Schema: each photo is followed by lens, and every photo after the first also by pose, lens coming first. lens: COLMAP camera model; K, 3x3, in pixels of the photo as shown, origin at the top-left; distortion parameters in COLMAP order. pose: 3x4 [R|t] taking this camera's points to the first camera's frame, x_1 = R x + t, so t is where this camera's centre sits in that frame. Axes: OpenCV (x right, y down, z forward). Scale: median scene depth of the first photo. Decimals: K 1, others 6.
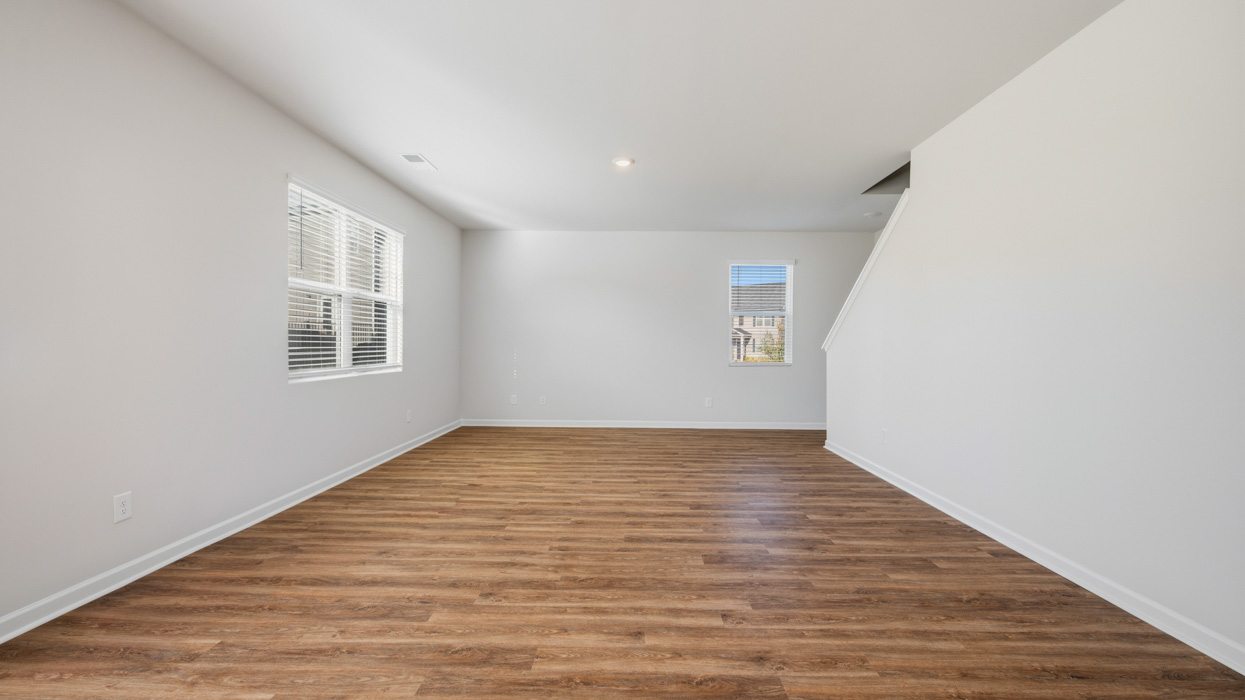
lens RADIAL K [[535.8, 0, 631.7], [0, 535.8, 343.7], [0, 0, 1]] dist [0.000803, -0.000730]
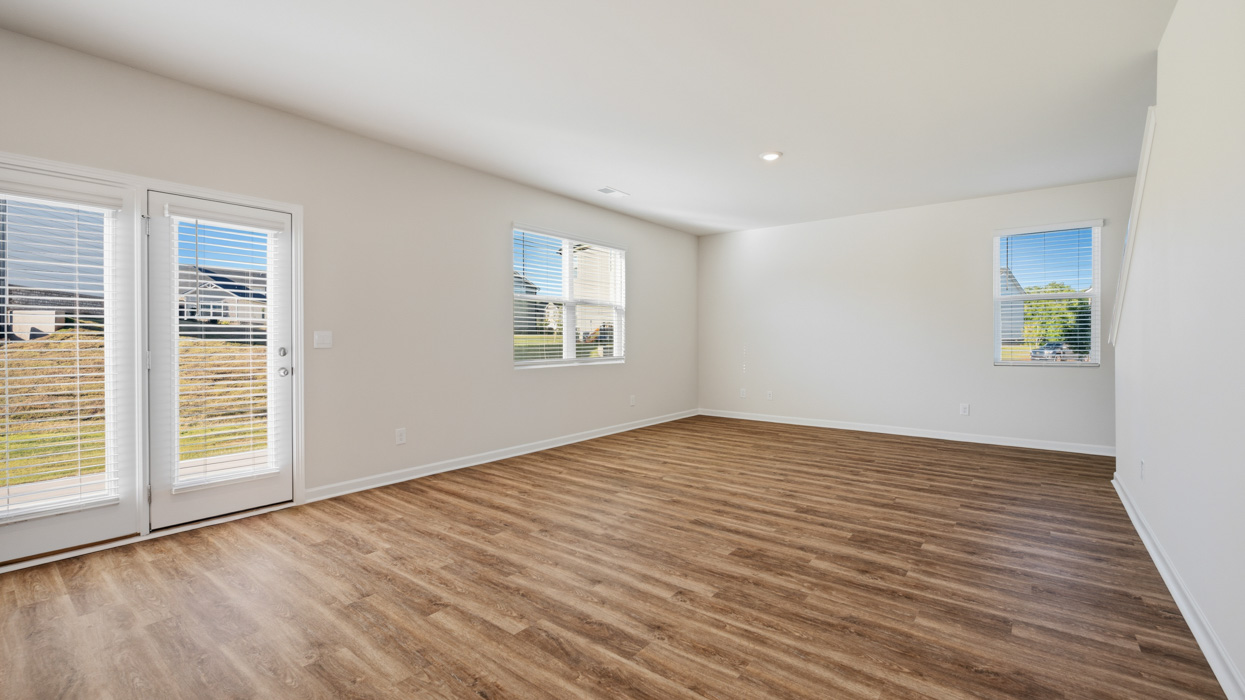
lens RADIAL K [[535.8, 0, 616.7], [0, 535.8, 349.1], [0, 0, 1]] dist [0.000803, -0.000730]
pose [[0.785572, 0.003503, -0.618761, 0.564484], [0.008345, 0.999833, 0.016255, -0.002025], [0.618714, -0.017934, 0.785411, 0.061141]]
